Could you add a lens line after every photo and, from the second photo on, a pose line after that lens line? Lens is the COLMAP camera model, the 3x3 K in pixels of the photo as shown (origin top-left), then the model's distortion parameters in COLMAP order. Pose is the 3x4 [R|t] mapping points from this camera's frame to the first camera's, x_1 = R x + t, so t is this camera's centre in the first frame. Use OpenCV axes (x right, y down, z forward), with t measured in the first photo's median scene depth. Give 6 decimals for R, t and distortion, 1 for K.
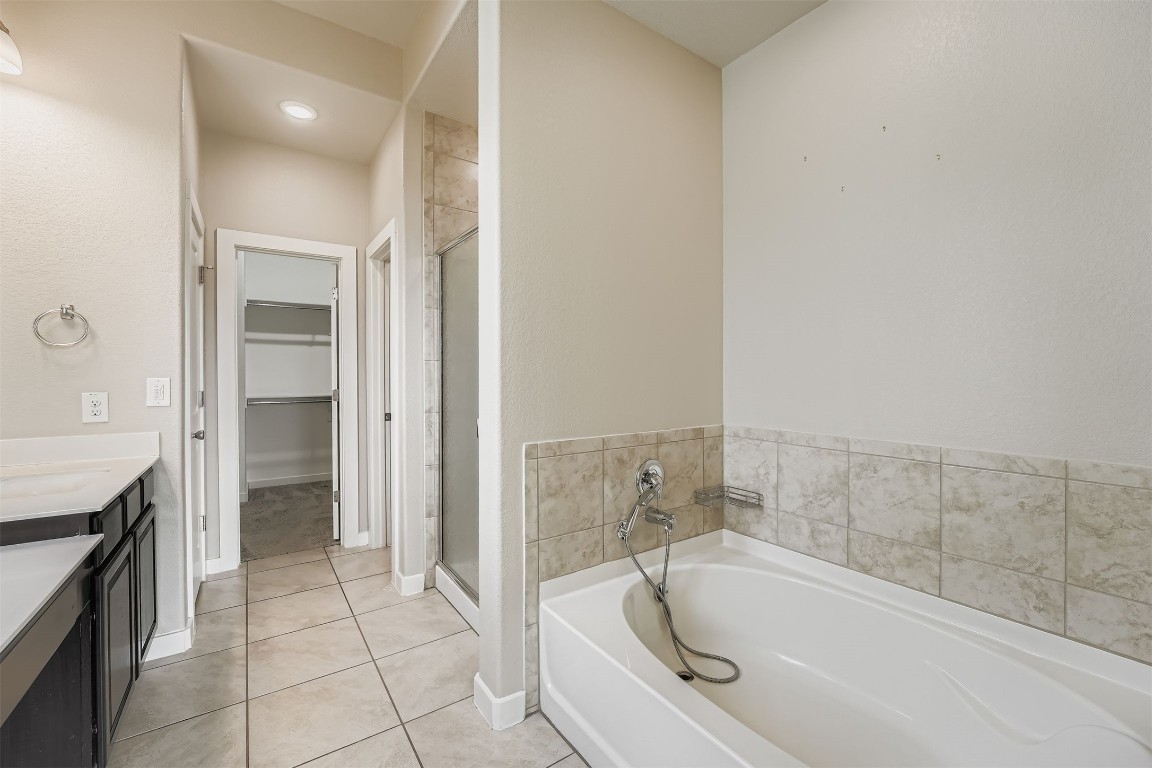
lens RADIAL K [[473.1, 0, 578.9], [0, 473.1, 376.8], [0, 0, 1]] dist [-0.000571, 0.000605]
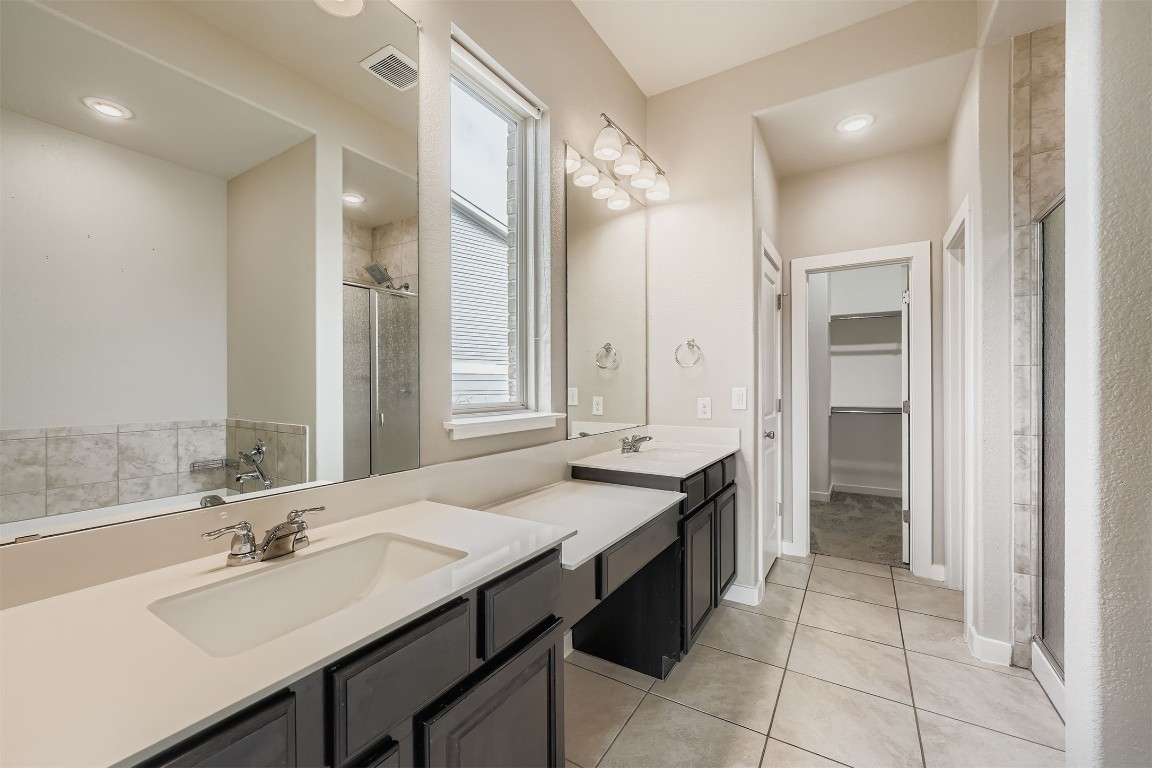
lens RADIAL K [[473.1, 0, 577.9], [0, 473.1, 388.0], [0, 0, 1]] dist [-0.000571, 0.000605]
pose [[0.400462, 0.003318, -0.916308, 0.092618], [-0.001232, 0.999994, 0.003083, -0.000138], [0.916313, -0.000106, 0.400463, 0.050608]]
